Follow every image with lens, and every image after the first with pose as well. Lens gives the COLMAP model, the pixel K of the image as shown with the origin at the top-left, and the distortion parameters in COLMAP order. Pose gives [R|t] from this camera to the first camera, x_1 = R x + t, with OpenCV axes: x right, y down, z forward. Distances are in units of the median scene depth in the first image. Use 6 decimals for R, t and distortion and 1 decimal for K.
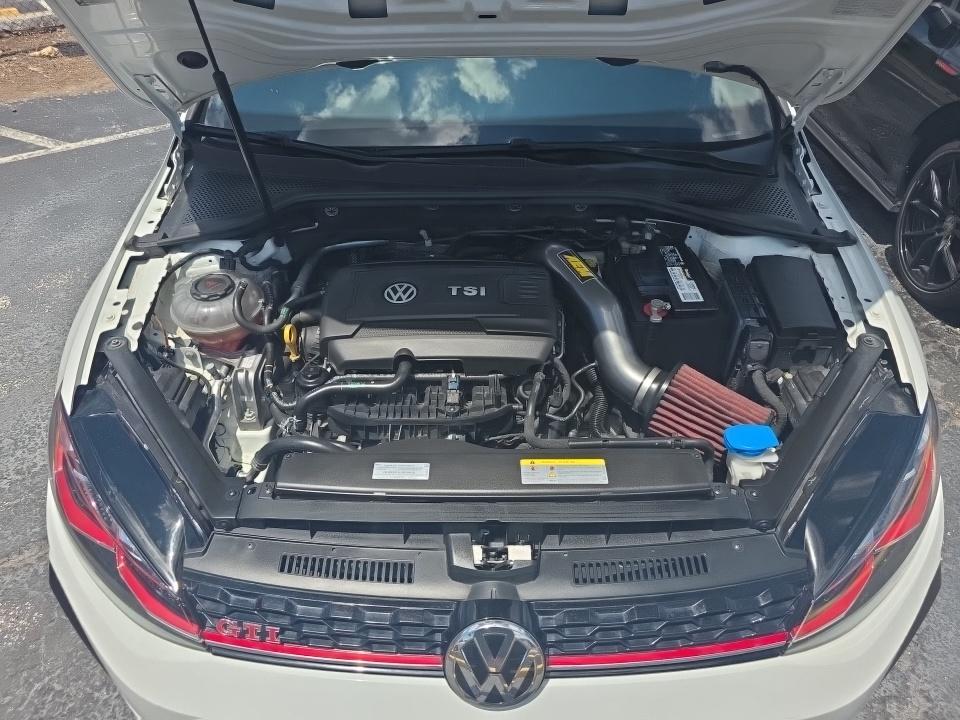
lens RADIAL K [[652.6, 0, 471.8], [0, 652.6, 347.8], [0, 0, 1]] dist [0.028756, -0.030541]
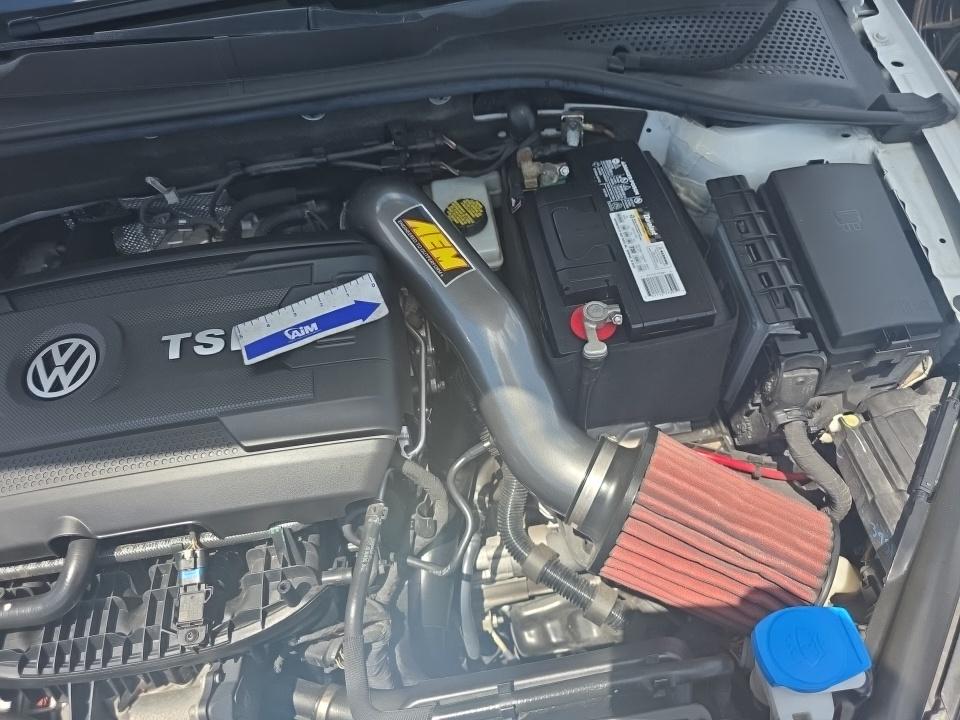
lens RADIAL K [[652.6, 0, 499.1], [0, 652.6, 357.6], [0, 0, 1]] dist [0.028756, -0.030541]
pose [[0.985614, -0.155235, 0.066843, 0.164191], [0.131543, 0.952883, 0.273333, -0.172220], [-0.106124, -0.260608, 0.959594, 0.497909]]
